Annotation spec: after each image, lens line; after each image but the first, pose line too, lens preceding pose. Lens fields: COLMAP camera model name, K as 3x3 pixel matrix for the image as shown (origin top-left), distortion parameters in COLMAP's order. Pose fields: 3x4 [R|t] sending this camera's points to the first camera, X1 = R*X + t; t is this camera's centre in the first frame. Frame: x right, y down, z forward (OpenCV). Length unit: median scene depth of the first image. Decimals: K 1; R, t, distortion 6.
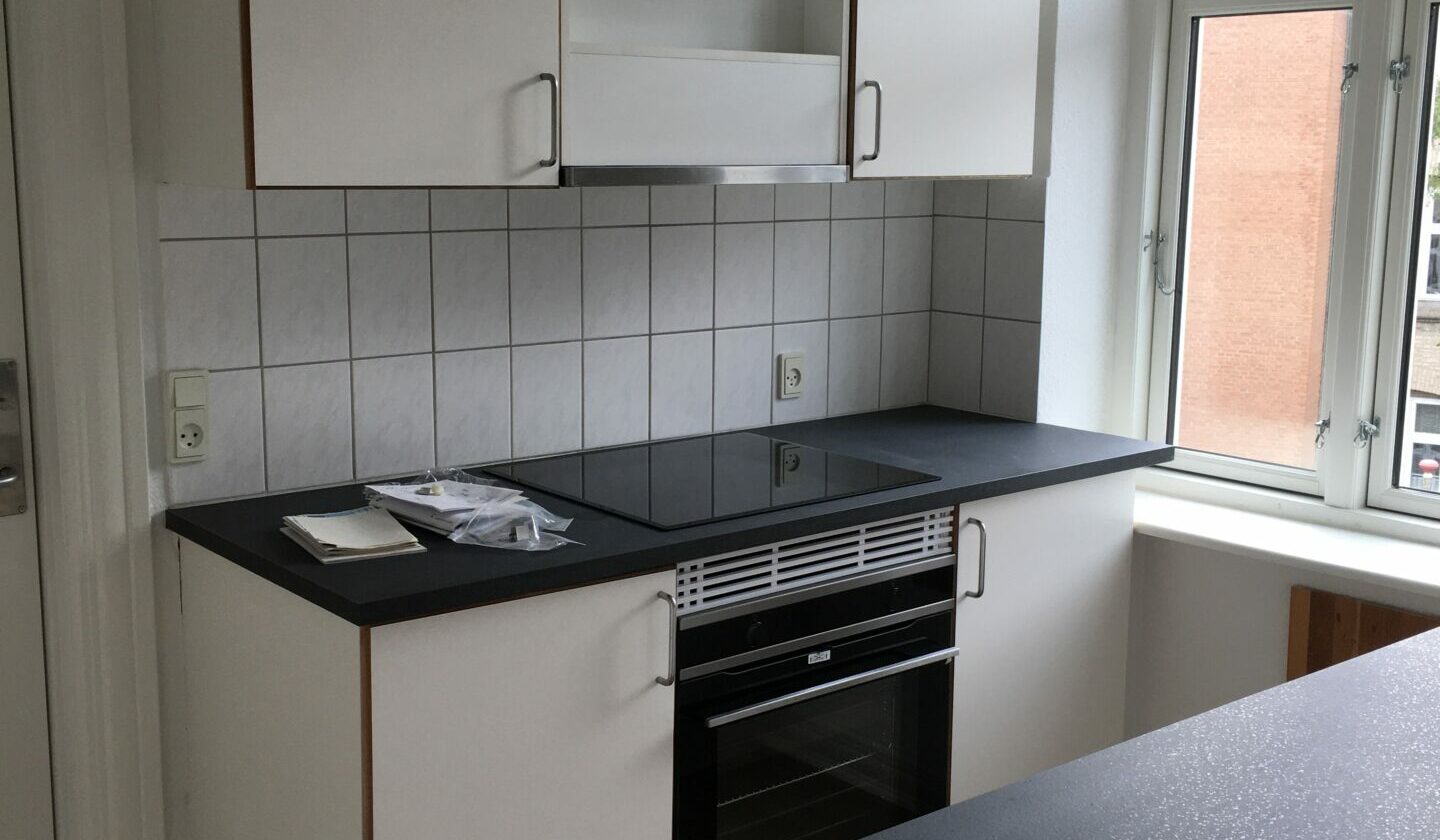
lens RADIAL K [[1649.6, 0, 716.7], [0, 1649.6, 419.6], [0, 0, 1]] dist [0.064217, 0.000000]
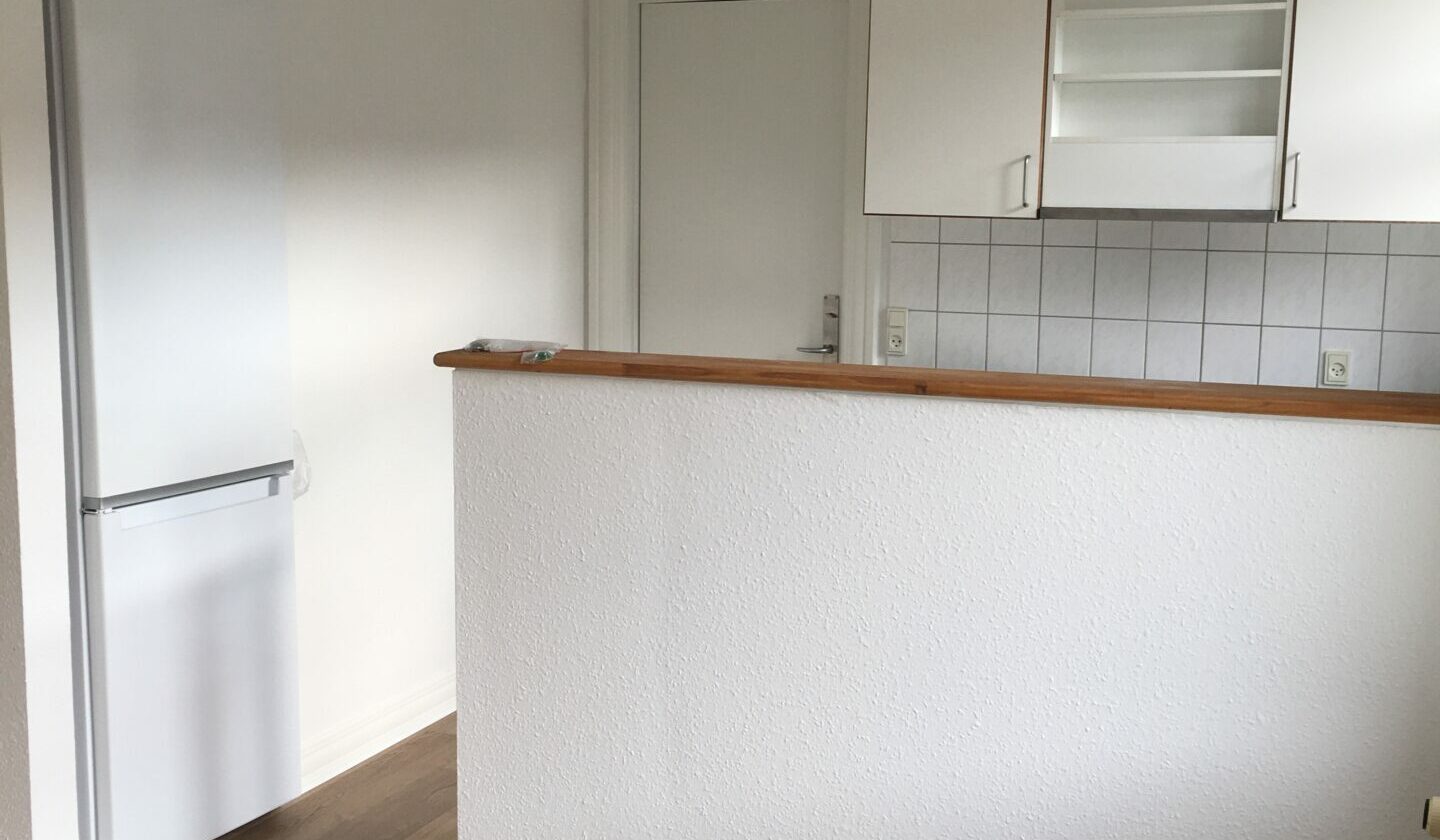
lens RADIAL K [[1649.6, 0, 717.7], [0, 1649.6, 419.6], [0, 0, 1]] dist [0.064217, 0.000000]
pose [[0.447258, 0.123388, -0.885853, 1.328420], [-0.161436, 0.985308, 0.055733, 0.026340], [0.879715, 0.118082, 0.460606, -0.085243]]
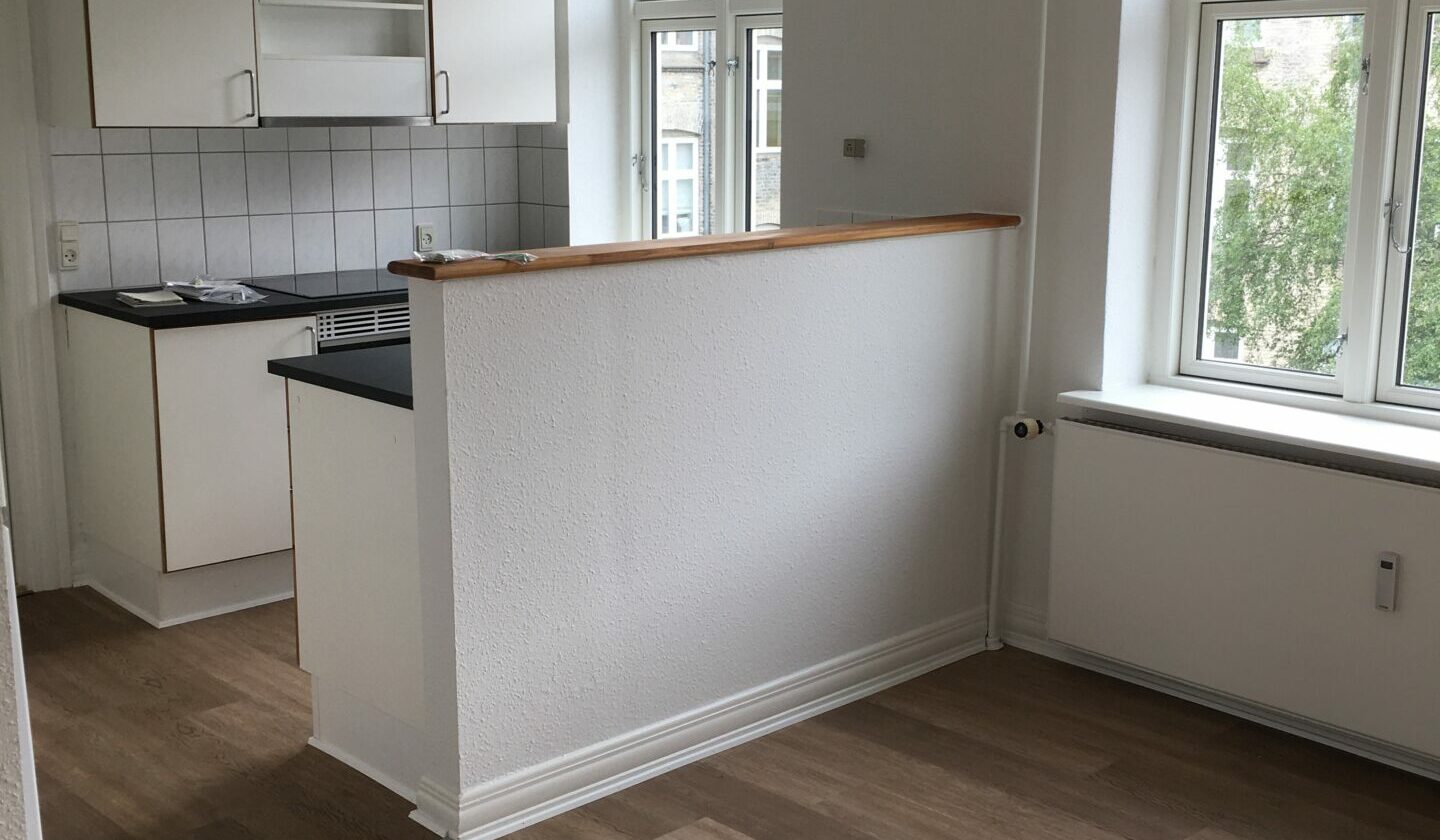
lens RADIAL K [[1649.6, 0, 717.7], [0, 1649.6, 417.3], [0, 0, 1]] dist [0.064217, 0.000000]
pose [[0.998884, -0.017140, 0.044005, 0.353952], [0.016159, 0.999615, 0.022553, 0.166540], [-0.044375, -0.021817, 0.998777, -0.996116]]
